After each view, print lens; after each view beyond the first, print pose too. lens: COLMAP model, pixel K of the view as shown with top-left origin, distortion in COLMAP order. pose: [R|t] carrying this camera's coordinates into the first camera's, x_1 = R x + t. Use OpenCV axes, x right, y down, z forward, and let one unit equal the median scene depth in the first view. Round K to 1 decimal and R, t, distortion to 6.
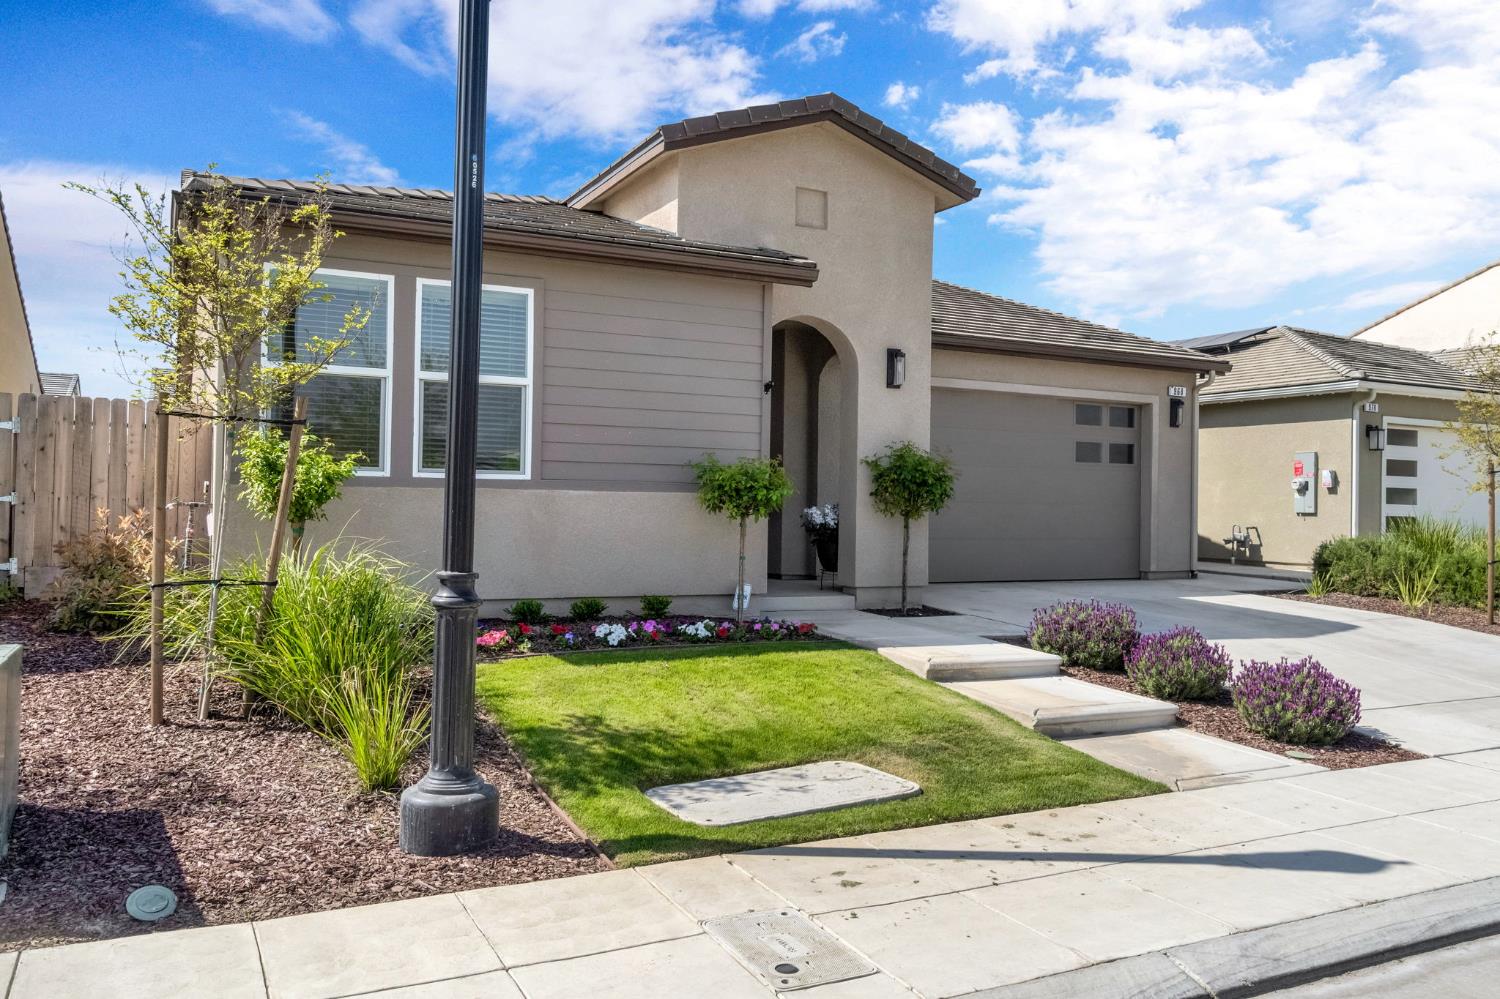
lens RADIAL K [[1130.7, 0, 749.8], [0, 1130.7, 494.3], [0, 0, 1]] dist [-0.013862, 0.000317]
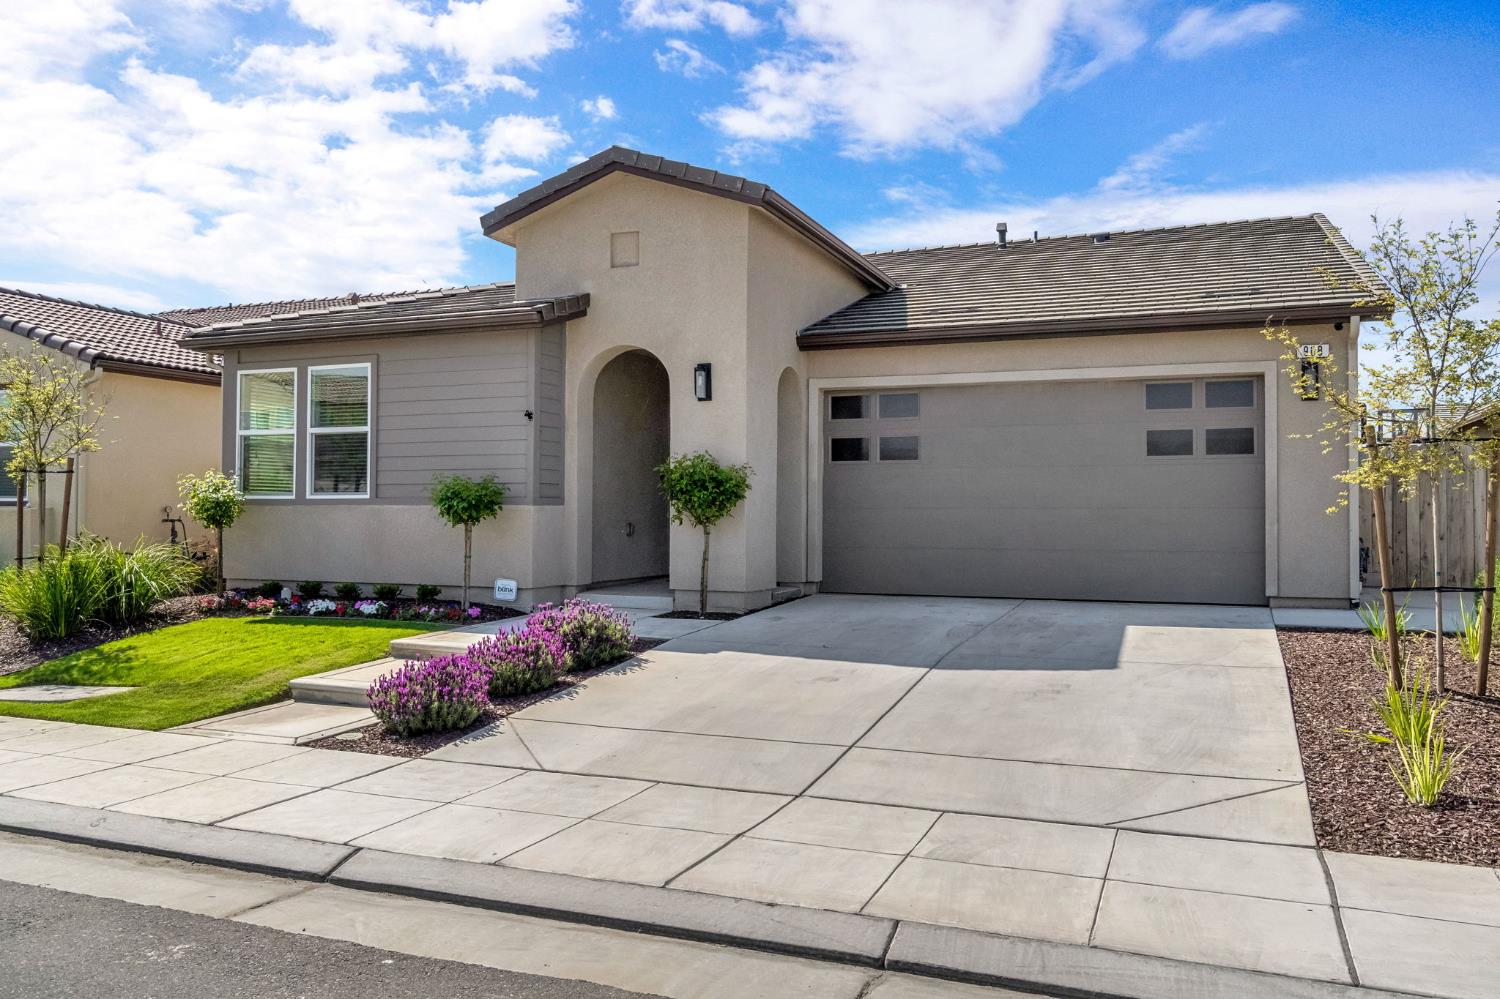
lens RADIAL K [[1130.7, 0, 747.9], [0, 1130.7, 499.1], [0, 0, 1]] dist [-0.013862, 0.000317]
pose [[0.664816, -0.024606, -0.746602, 0.940009], [0.015085, 0.999696, -0.019515, 0.018154], [0.746855, 0.001712, 0.664985, 0.335758]]
